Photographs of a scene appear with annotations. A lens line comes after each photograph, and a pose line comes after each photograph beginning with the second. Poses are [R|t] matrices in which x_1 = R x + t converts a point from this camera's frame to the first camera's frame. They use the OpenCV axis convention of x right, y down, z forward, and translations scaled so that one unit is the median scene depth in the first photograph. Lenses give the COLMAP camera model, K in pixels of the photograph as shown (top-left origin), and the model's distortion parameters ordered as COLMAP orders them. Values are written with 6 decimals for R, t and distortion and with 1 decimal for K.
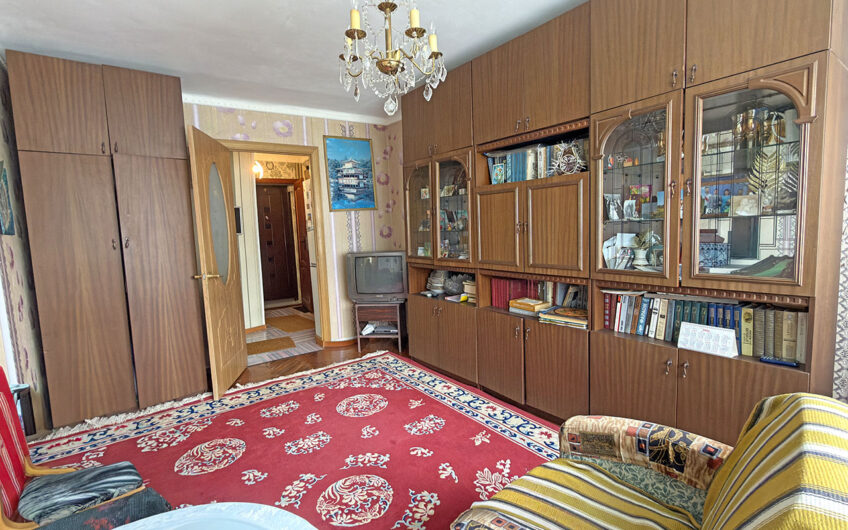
lens RADIAL K [[426.7, 0, 424.0], [0, 426.7, 265.0], [0, 0, 1]] dist [0.000520, 0.000015]
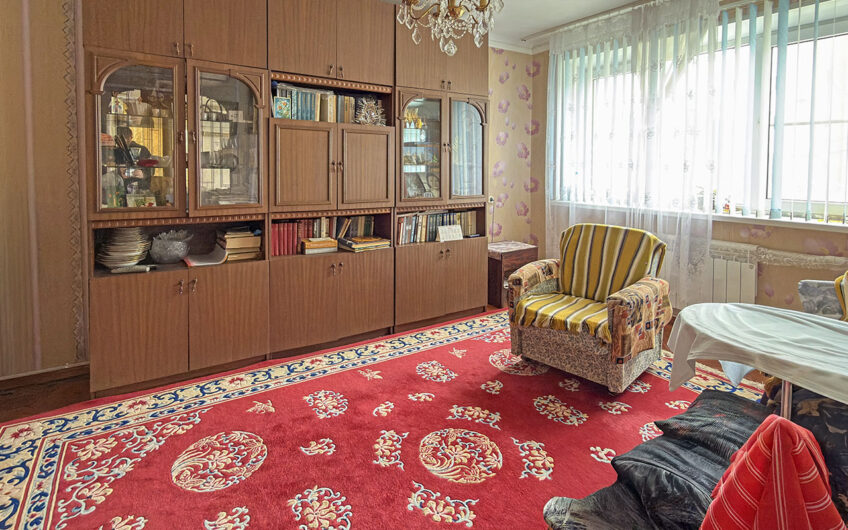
lens RADIAL K [[436.8, 0, 424.8], [0, 436.8, 179.2], [0, 0, 1]] dist [-0.000204, -0.000511]
pose [[0.011347, 0.014502, 0.999830, -0.925547], [0.085299, 0.996236, -0.015417, -0.024191], [-0.996291, 0.085459, 0.010067, 0.852594]]
